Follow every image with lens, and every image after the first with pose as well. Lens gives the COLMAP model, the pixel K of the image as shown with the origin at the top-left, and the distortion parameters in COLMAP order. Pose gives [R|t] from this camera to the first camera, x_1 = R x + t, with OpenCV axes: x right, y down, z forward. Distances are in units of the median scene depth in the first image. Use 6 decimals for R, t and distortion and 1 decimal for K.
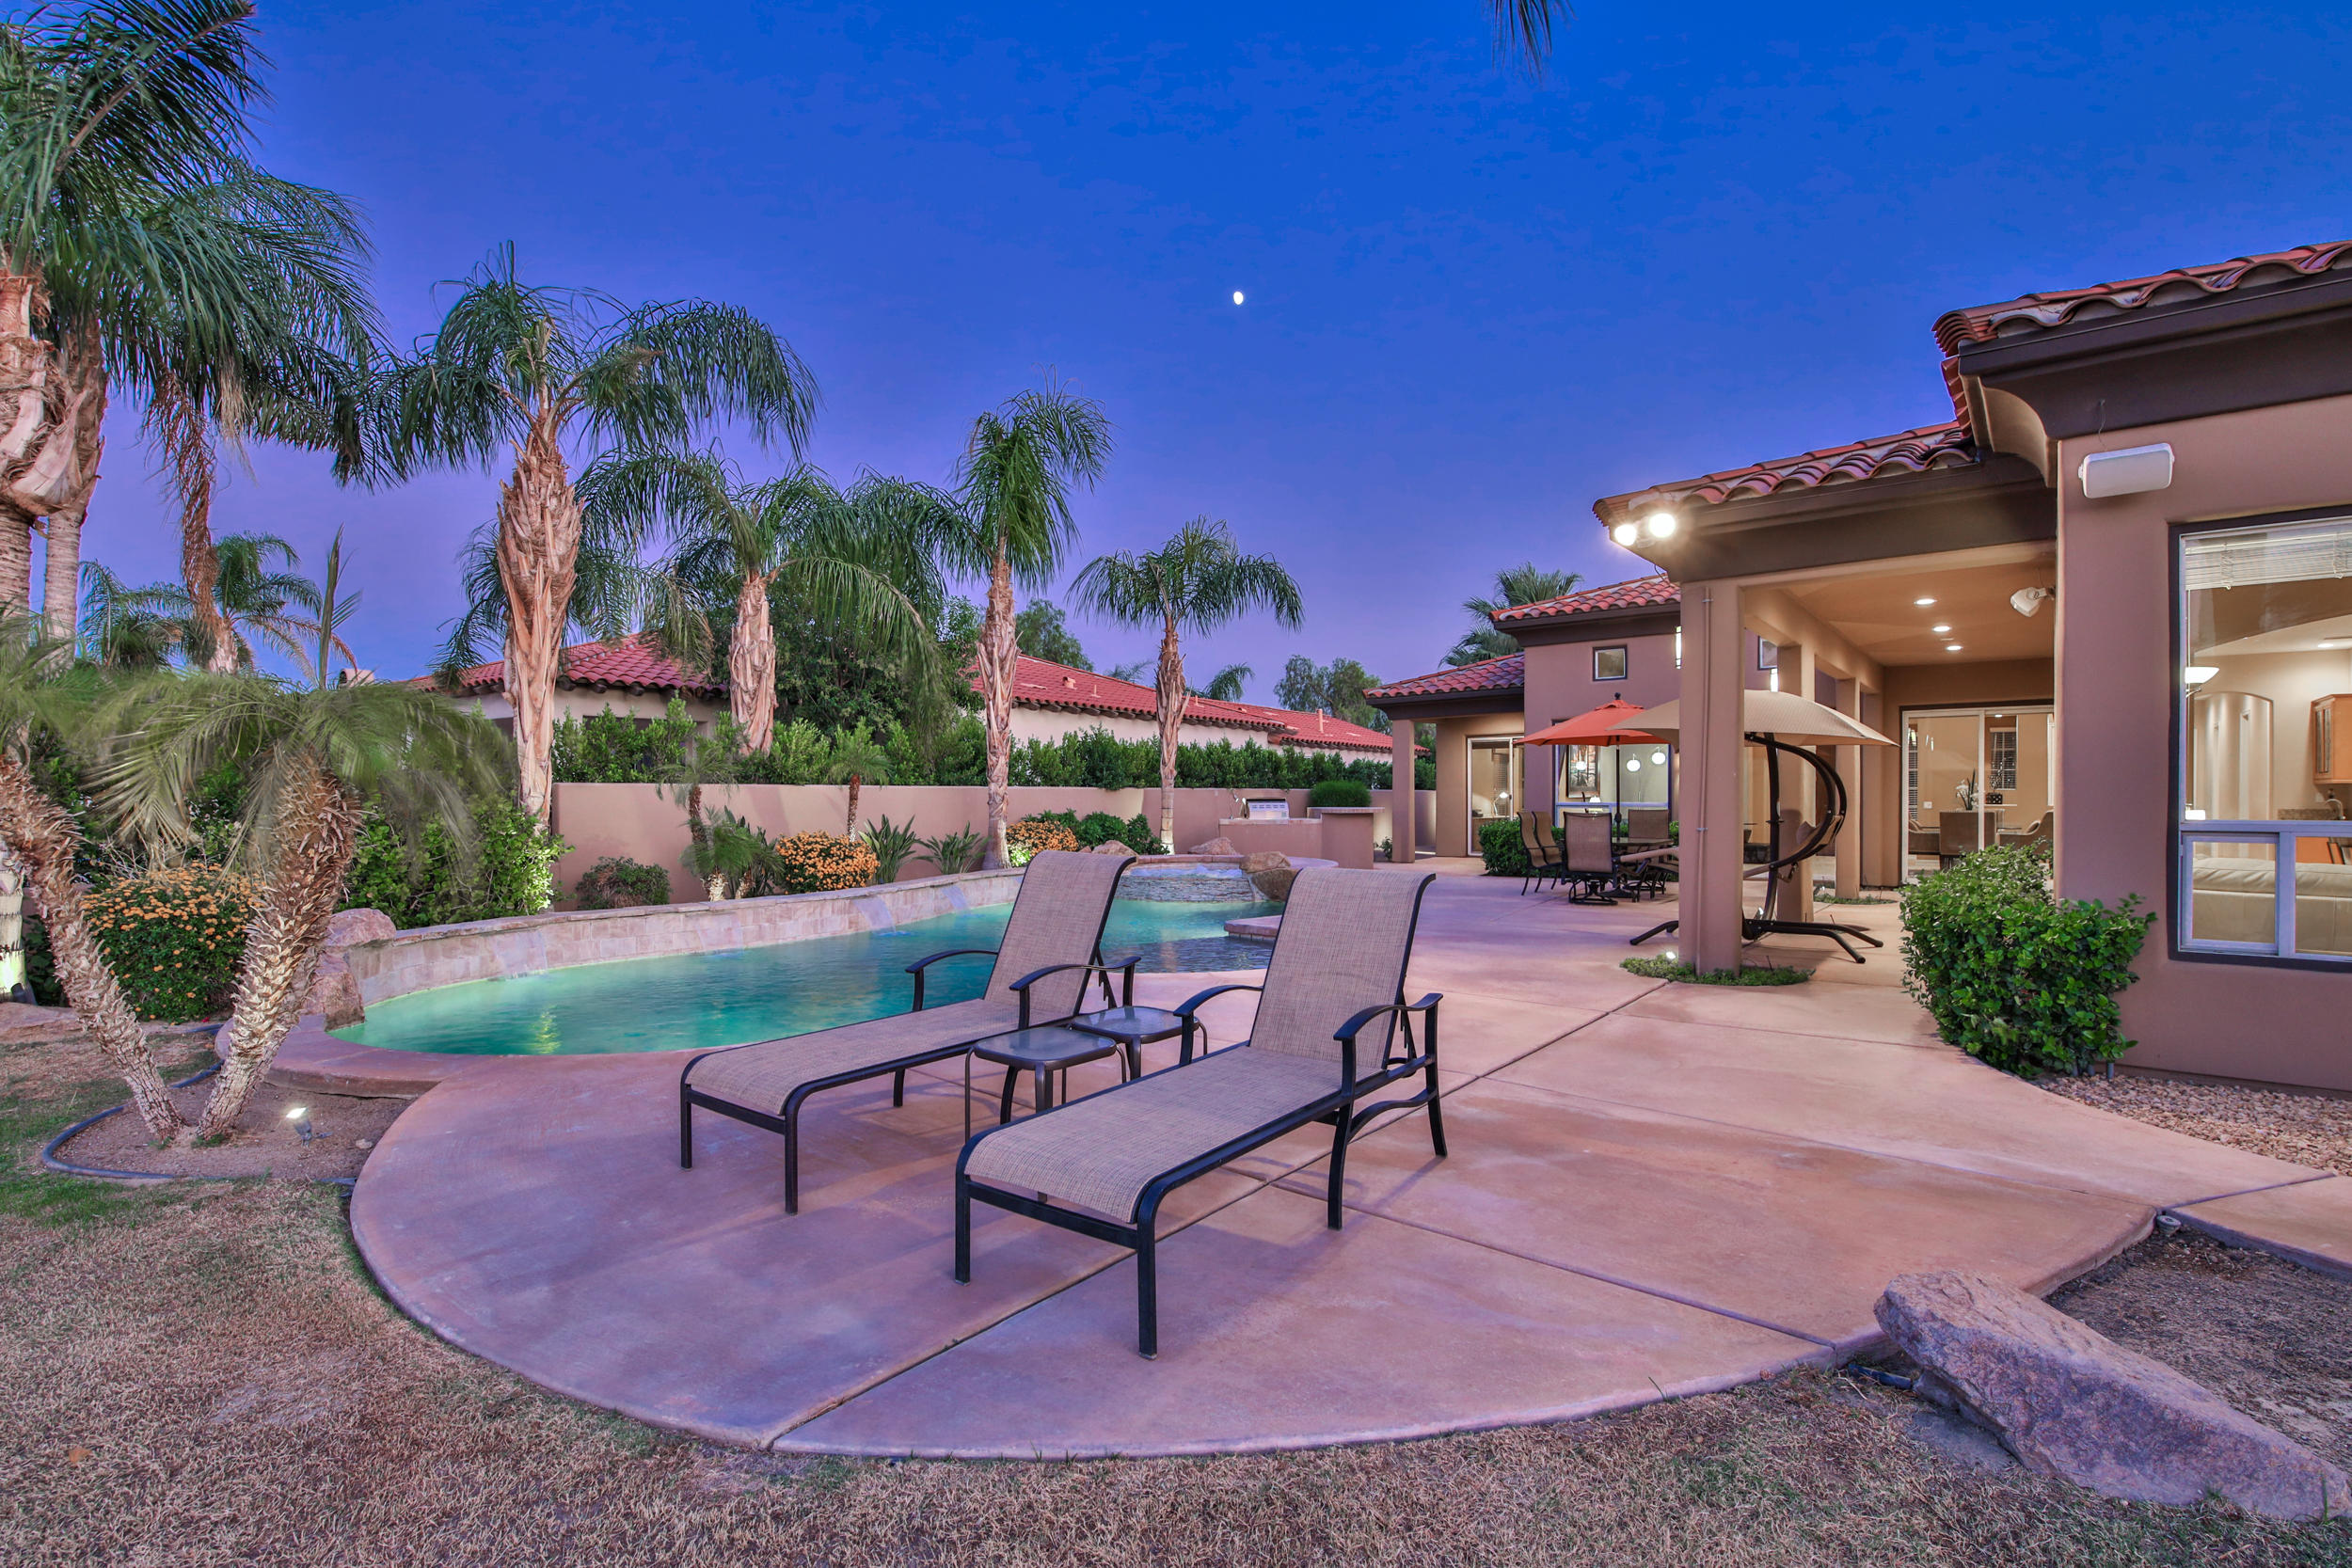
lens RADIAL K [[1076.1, 0, 1178.6], [0, 1076.1, 799.3], [0, 0, 1]] dist [-0.001472, -0.008584]
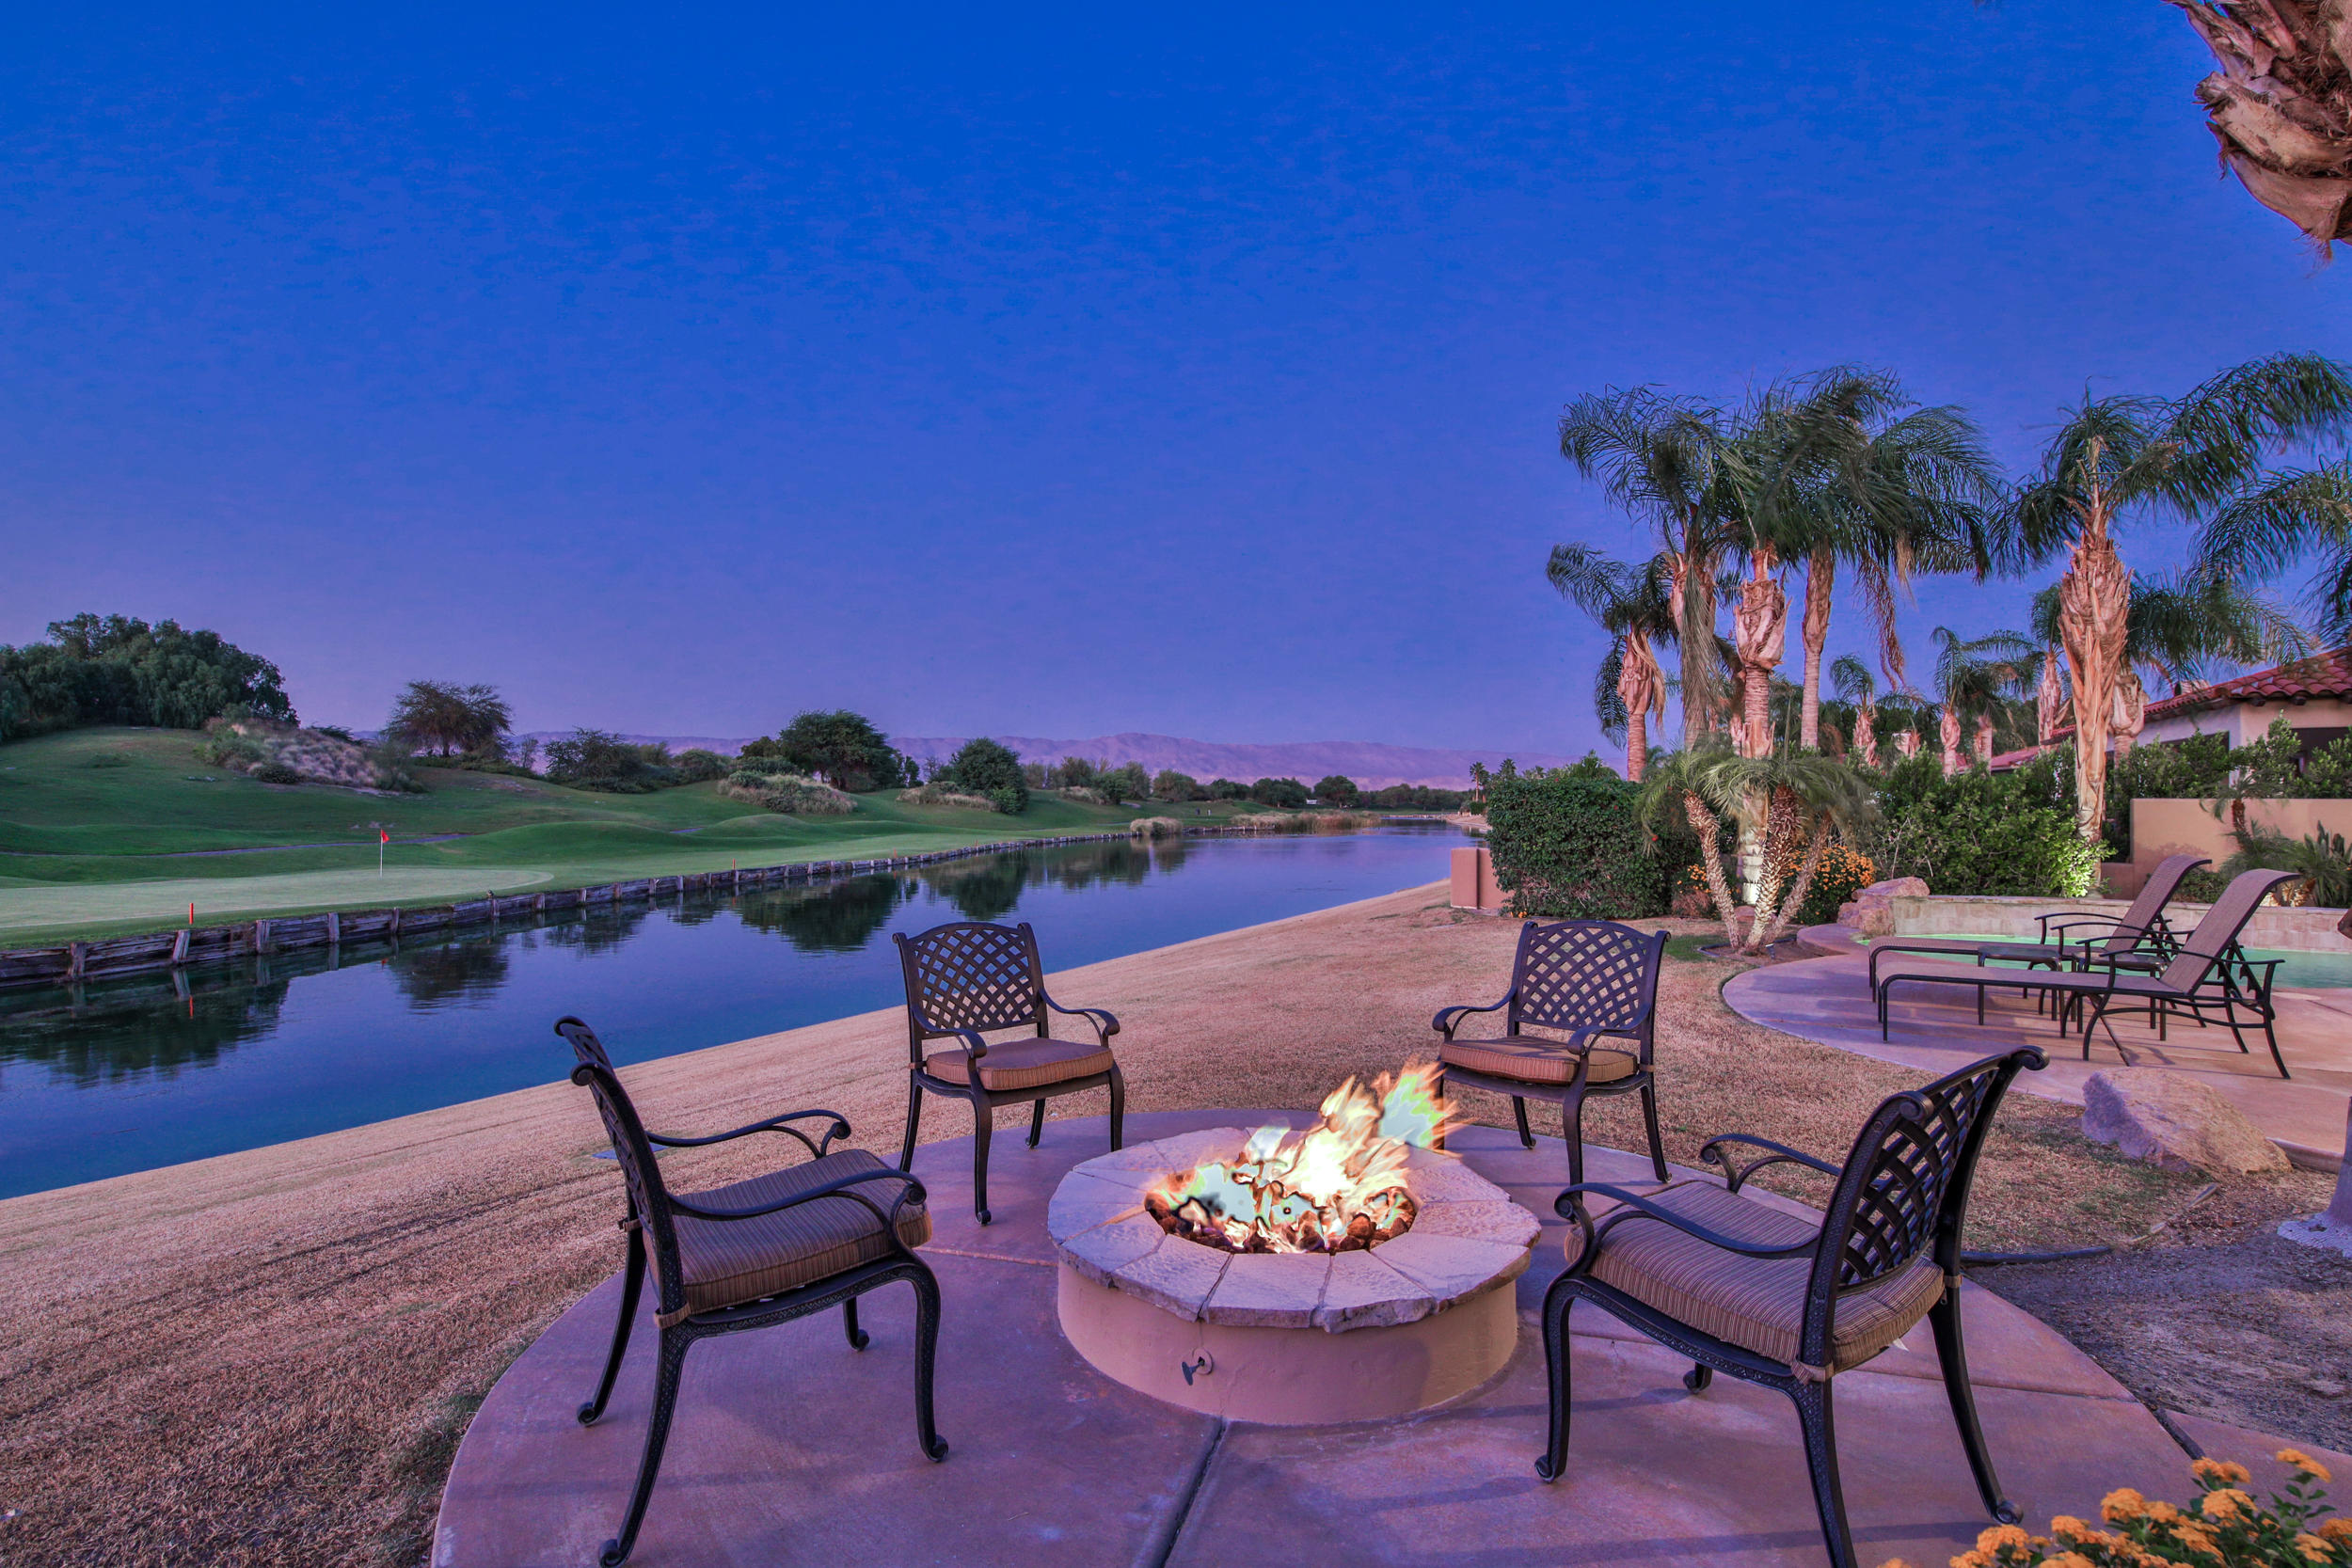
lens RADIAL K [[1076.1, 0, 1180.5], [0, 1076.1, 801.9], [0, 0, 1]] dist [-0.001472, -0.008584]
pose [[0.106162, 0.001775, -0.994347, 0.419919], [-0.007630, 0.999970, 0.000970, -0.003838], [0.994320, 0.007484, 0.106172, -0.163244]]
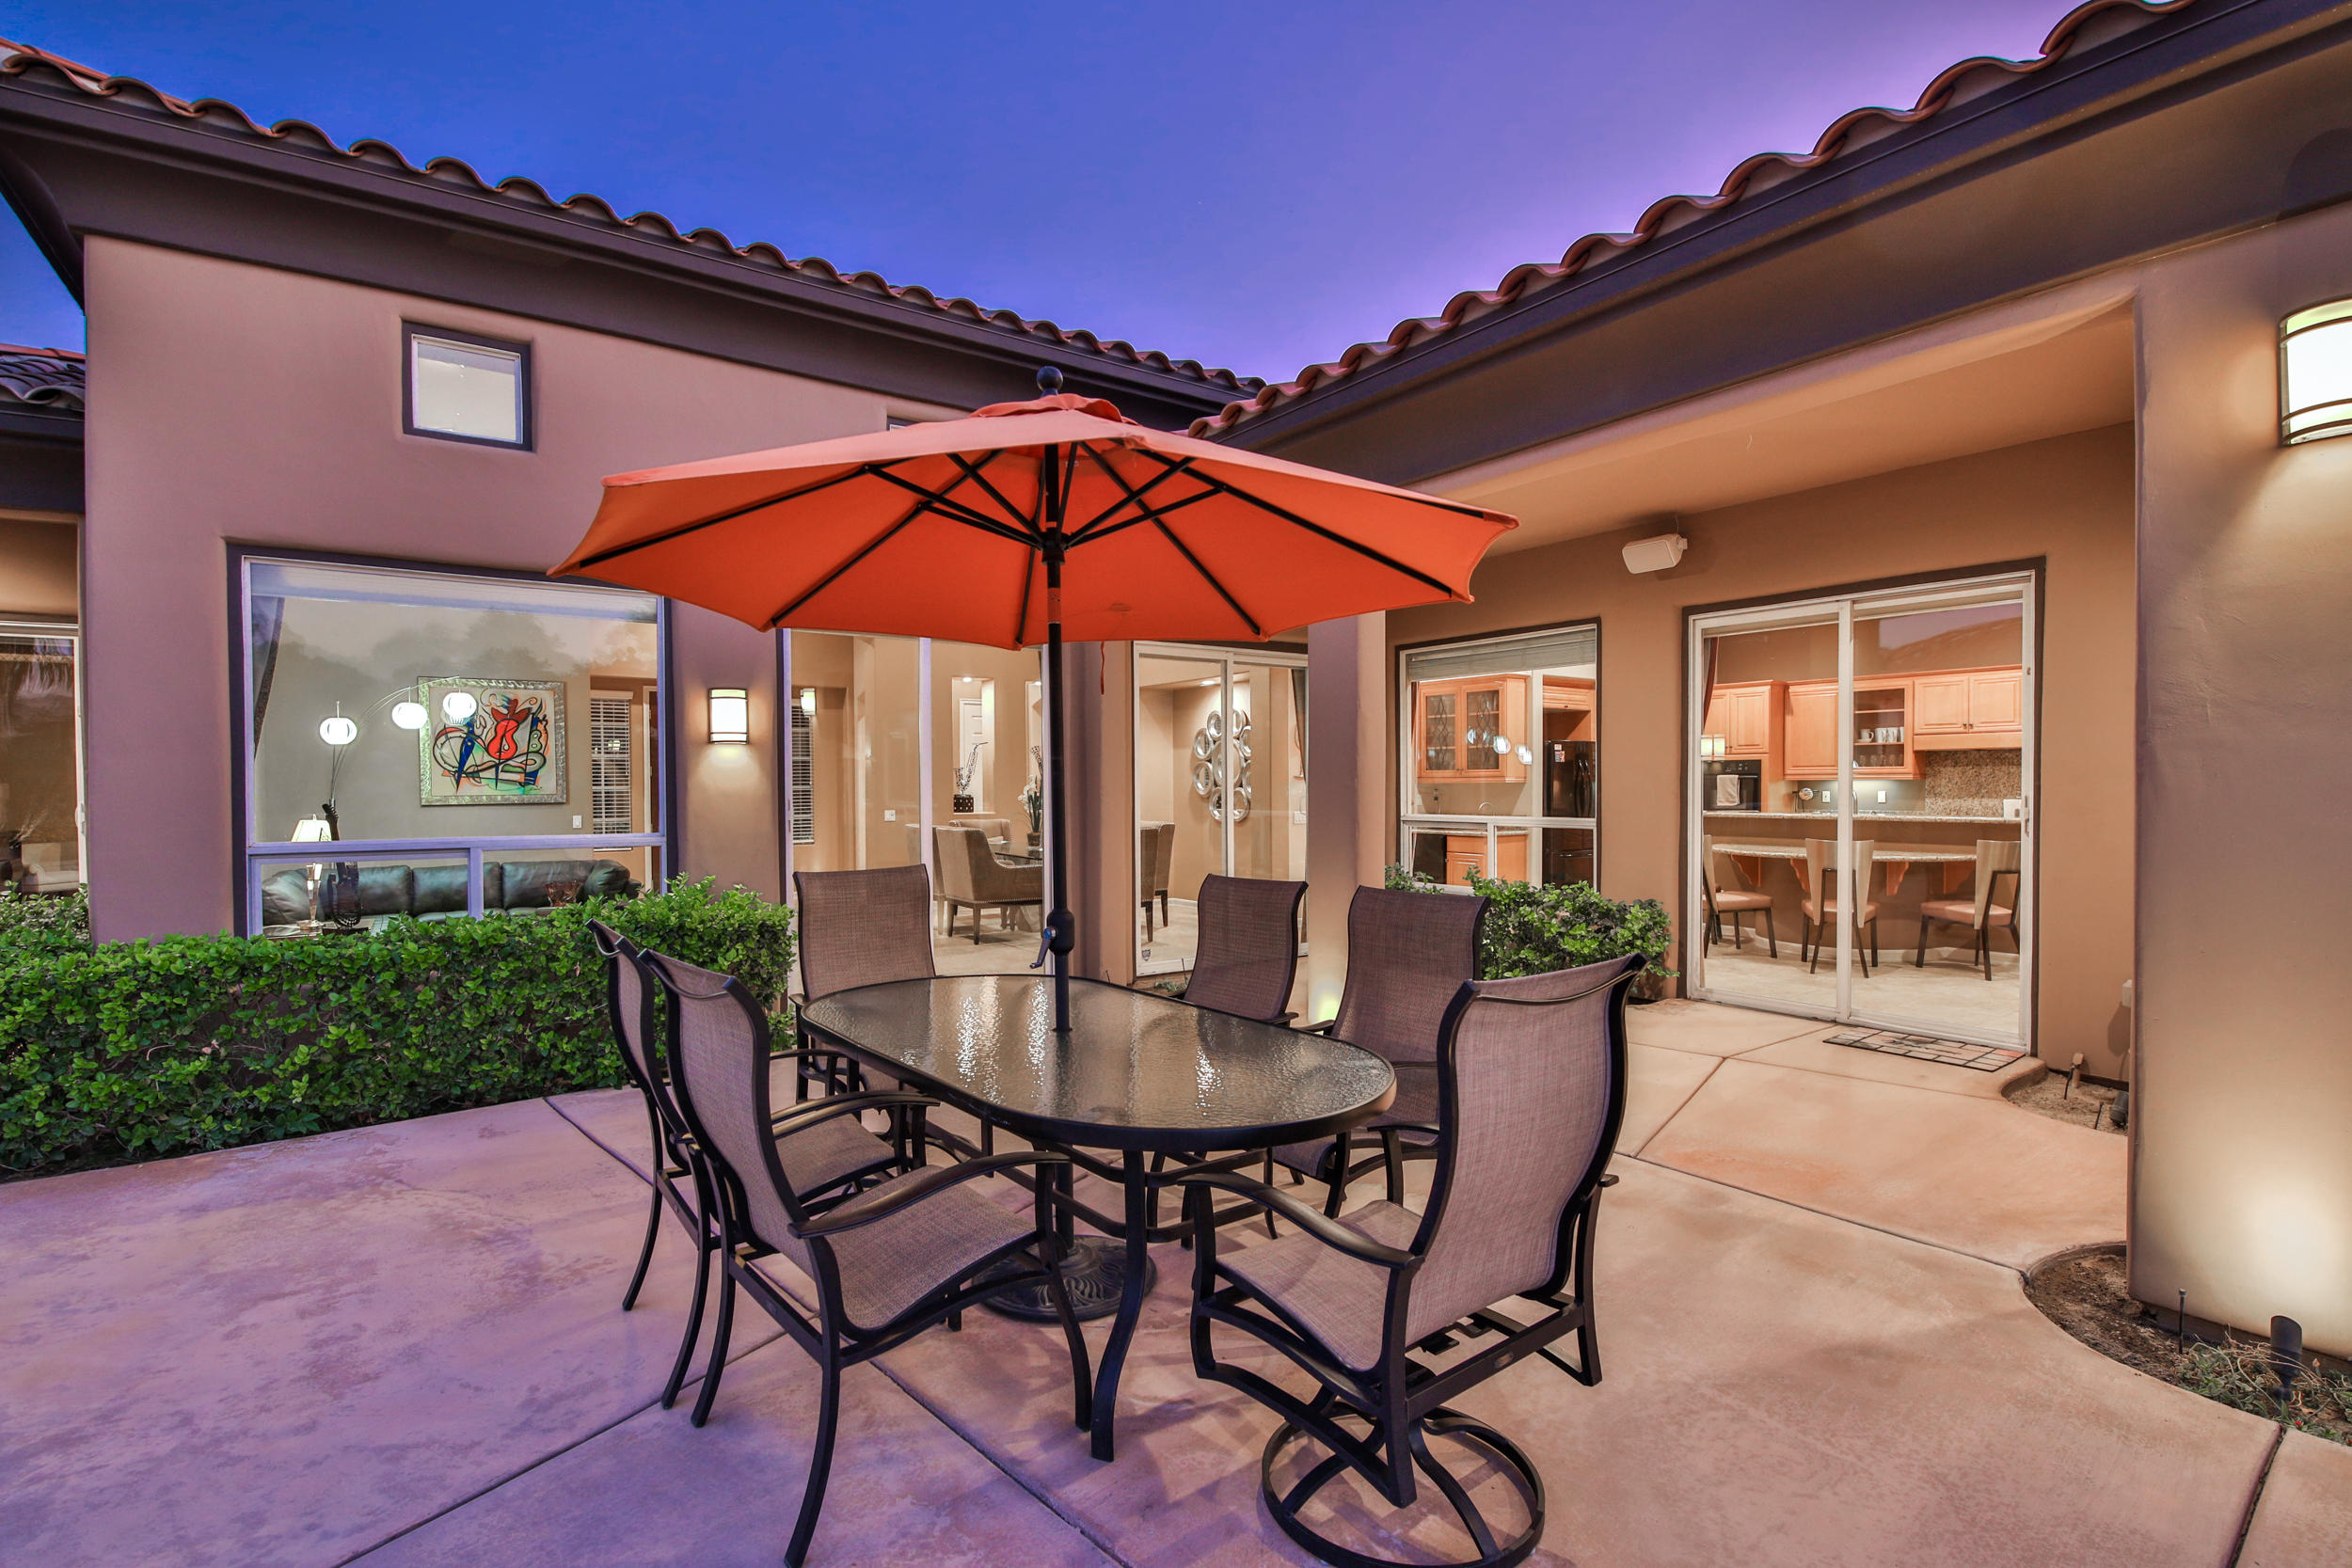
lens RADIAL K [[1076.1, 0, 1171.7], [0, 1076.1, 799.0], [0, 0, 1]] dist [-0.001472, -0.008584]
pose [[0.275329, -0.013492, 0.961255, 0.208905], [0.009813, 0.999889, 0.011224, -0.013269], [-0.961300, 0.006342, 0.275431, 0.952417]]
